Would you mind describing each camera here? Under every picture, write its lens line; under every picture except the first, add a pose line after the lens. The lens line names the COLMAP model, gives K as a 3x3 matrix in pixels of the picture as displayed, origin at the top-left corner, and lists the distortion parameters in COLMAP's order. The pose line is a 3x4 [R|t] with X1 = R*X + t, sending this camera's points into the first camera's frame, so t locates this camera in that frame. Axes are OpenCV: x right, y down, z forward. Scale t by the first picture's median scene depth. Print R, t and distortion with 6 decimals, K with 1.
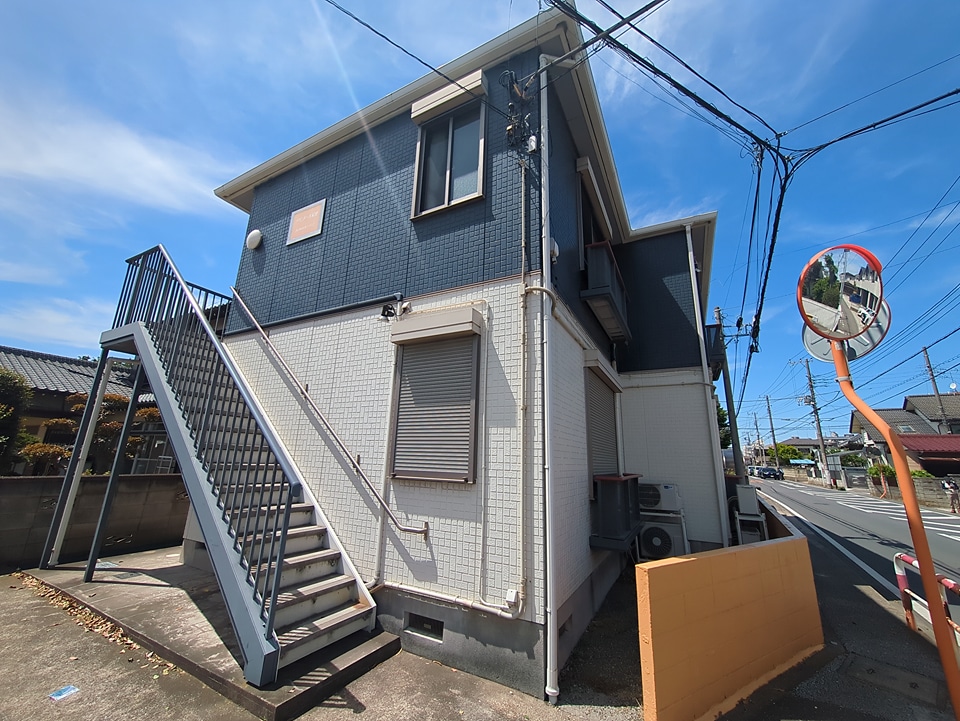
lens RADIAL K [[374.1, 0, 480.5], [0, 374.1, 362.5], [0, 0, 1]] dist [-0.004234, 0.001090]
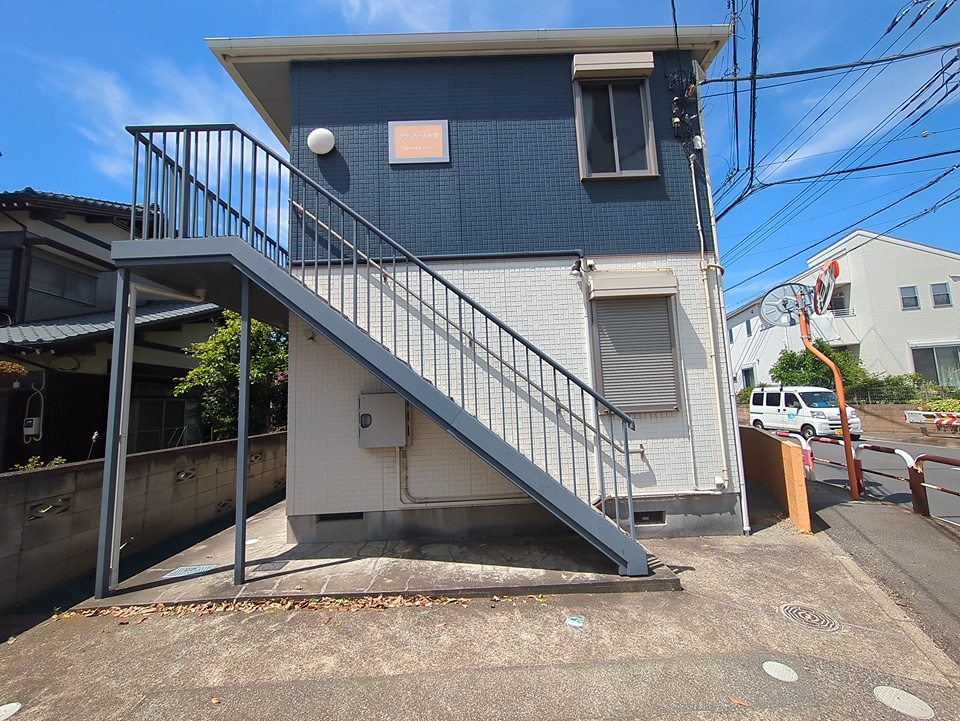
lens RADIAL K [[374.1, 0, 481.4], [0, 374.1, 362.1], [0, 0, 1]] dist [-0.004234, 0.001090]
pose [[0.875834, -0.018729, 0.482250, -1.120227], [-0.049456, 0.990503, 0.128288, 0.012405], [-0.480073, -0.136209, 0.866590, 0.178157]]
